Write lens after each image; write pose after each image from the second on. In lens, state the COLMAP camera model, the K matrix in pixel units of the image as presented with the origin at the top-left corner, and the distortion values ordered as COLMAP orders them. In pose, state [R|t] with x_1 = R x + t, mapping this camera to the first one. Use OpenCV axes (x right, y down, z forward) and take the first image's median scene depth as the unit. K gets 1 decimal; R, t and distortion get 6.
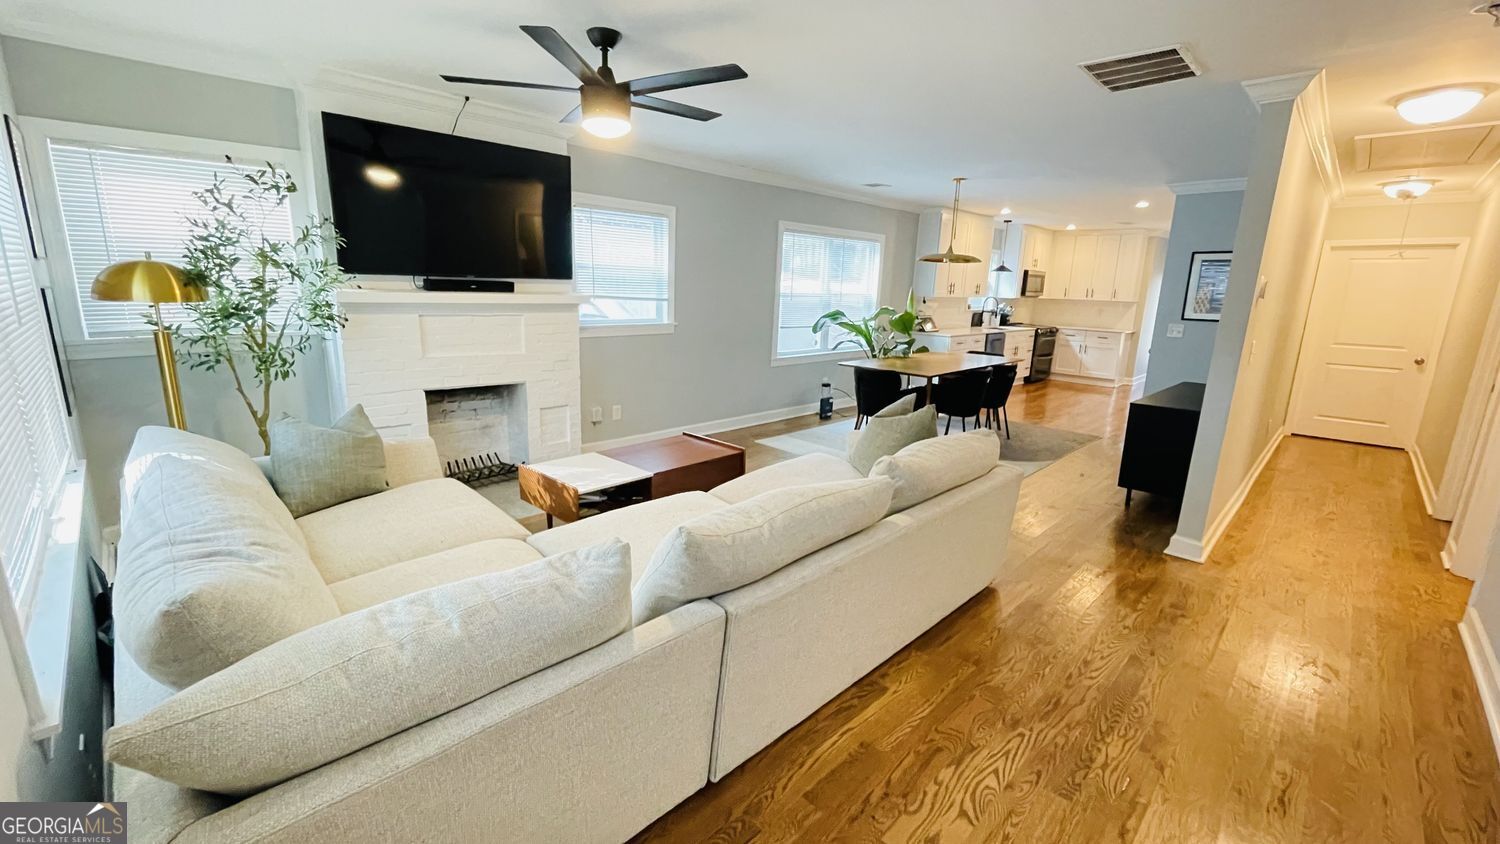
lens RADIAL K [[615.6, 0, 747.8], [0, 615.6, 423.2], [0, 0, 1]] dist [0.000498, -0.001255]
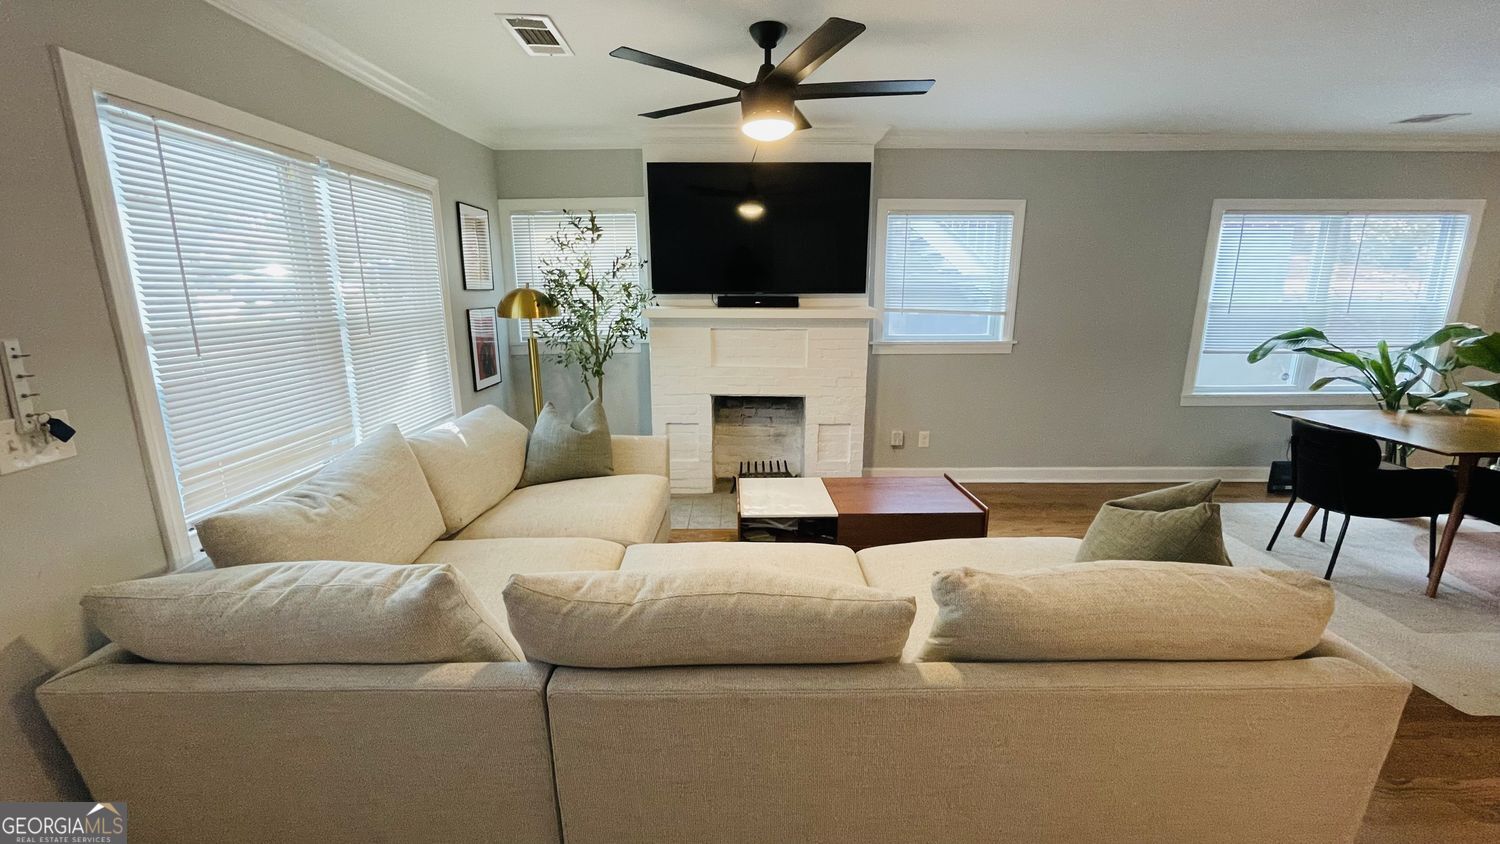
lens RADIAL K [[615.6, 0, 749.0], [0, 615.6, 422.1], [0, 0, 1]] dist [0.000498, -0.001255]
pose [[0.710080, 0.121169, -0.693617, 0.187351], [-0.133462, 0.990386, 0.036382, -0.033401], [0.691357, 0.066738, 0.719425, 0.147550]]
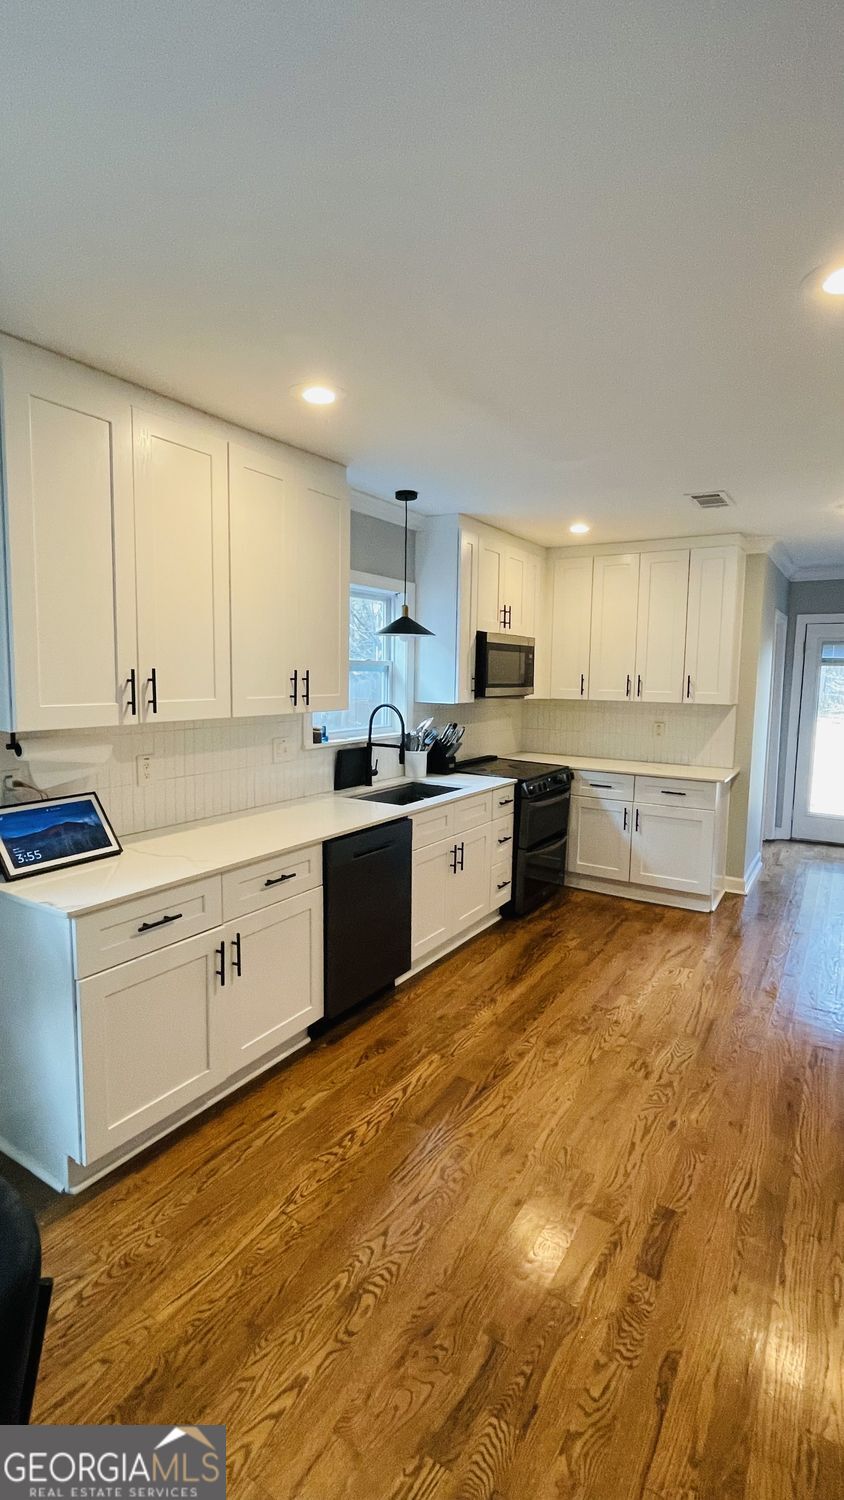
lens RADIAL K [[693.4, 0, 421.9], [0, 693.4, 743.7], [0, 0, 1]] dist [-0.001055, -0.000463]
pose [[0.976497, -0.036950, 0.212340, 0.496030], [0.061154, 0.992205, -0.108576, -0.206294], [-0.206673, 0.119009, 0.971145, 0.914278]]
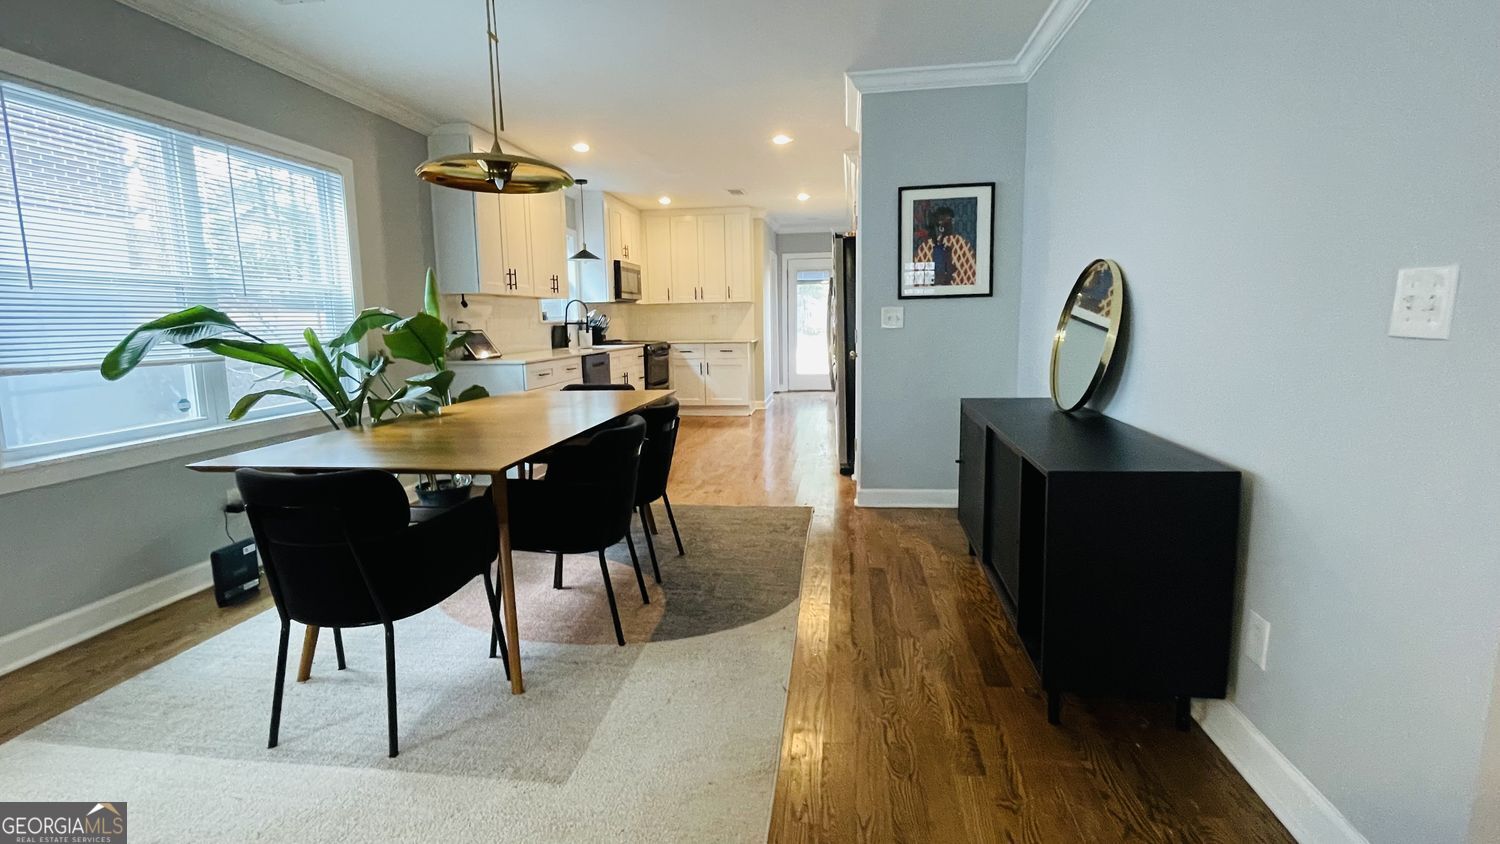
lens RADIAL K [[693.4, 0, 744.3], [0, 693.4, 418.0], [0, 0, 1]] dist [-0.001055, -0.000463]
pose [[0.801036, -0.128045, 0.584761, 0.154782], [0.173732, 0.984538, -0.022403, -0.059203], [-0.572851, 0.119538, 0.810896, 0.509215]]
